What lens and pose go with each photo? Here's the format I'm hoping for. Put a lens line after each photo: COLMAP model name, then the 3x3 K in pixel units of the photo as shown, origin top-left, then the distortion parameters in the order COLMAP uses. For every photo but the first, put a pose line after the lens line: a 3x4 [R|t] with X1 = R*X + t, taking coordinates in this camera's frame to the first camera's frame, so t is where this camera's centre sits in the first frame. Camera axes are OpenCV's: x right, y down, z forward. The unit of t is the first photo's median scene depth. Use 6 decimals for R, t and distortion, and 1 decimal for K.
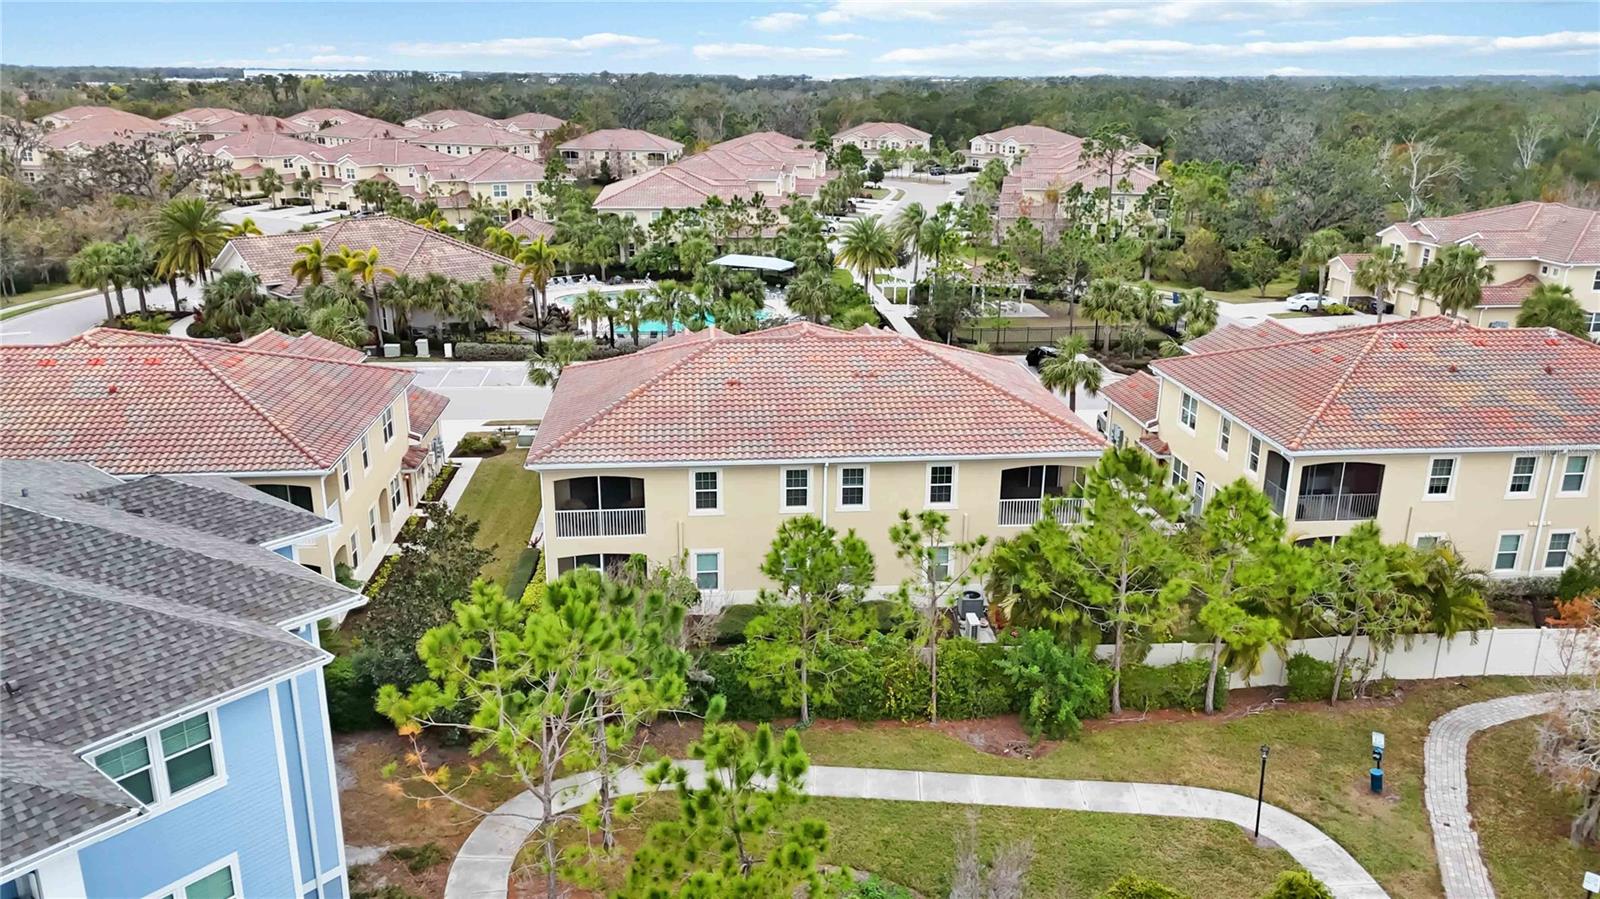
lens RADIAL K [[1172.4, 0, 800.0], [0, 1172.4, 449.5], [0, 0, 1]] dist [0.060355, -0.055395]
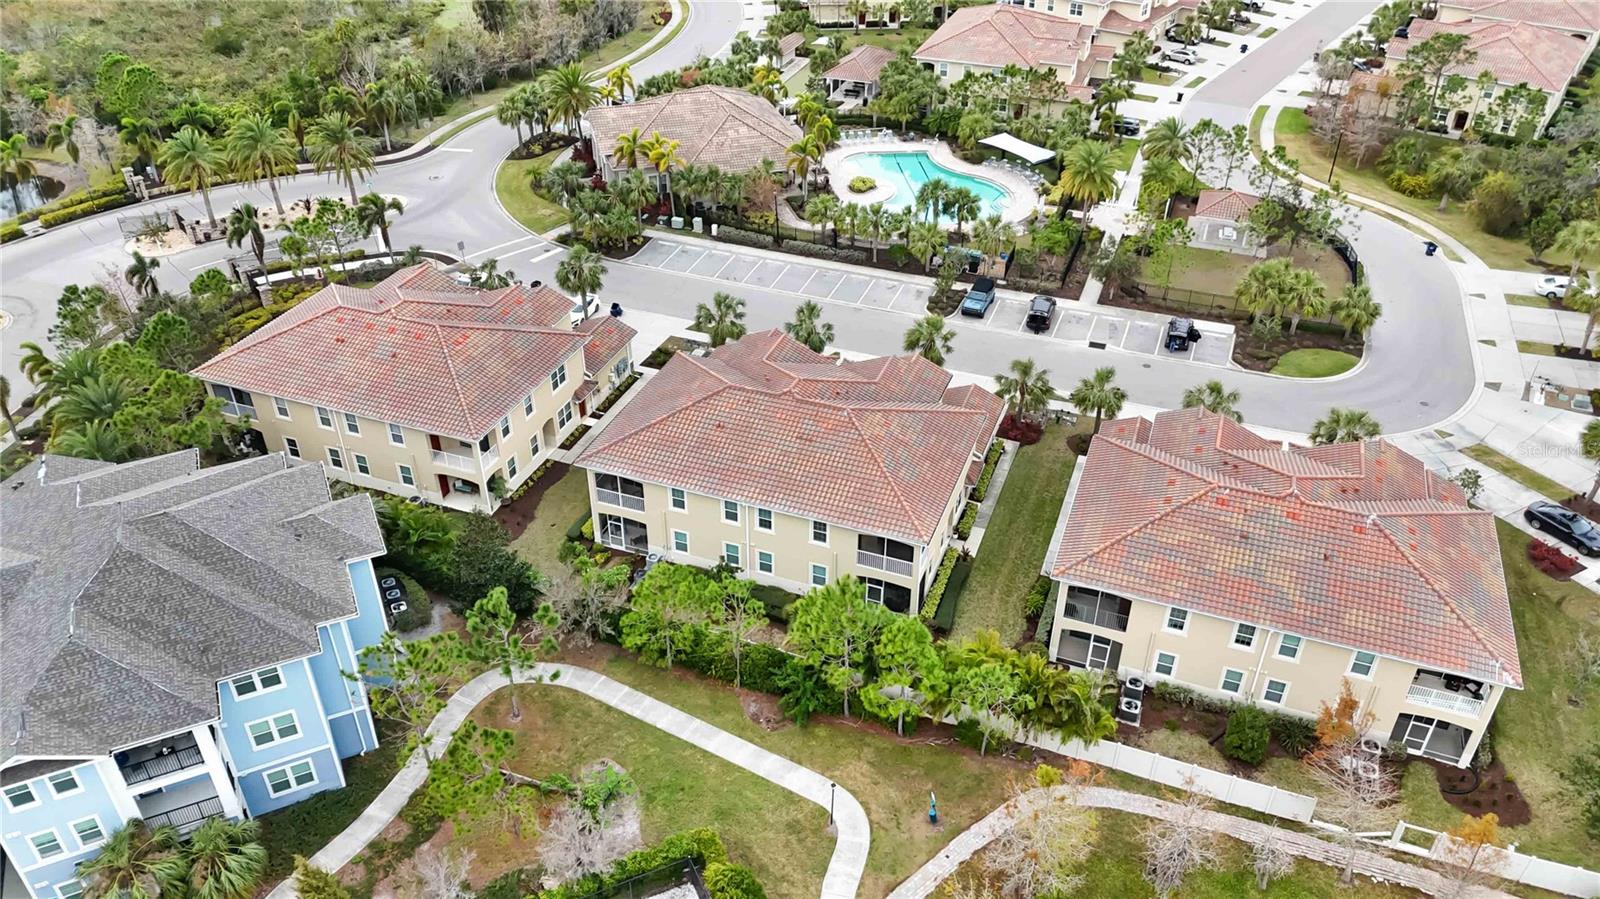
lens RADIAL K [[1164.7, 0, 797.4], [0, 1164.7, 458.6], [0, 0, 1]] dist [0.075642, -0.088573]
pose [[0.899494, 0.245632, -0.361351, 0.586478], [-0.127818, 0.938768, 0.319965, -0.510707], [0.417818, -0.241619, 0.875813, -0.284555]]
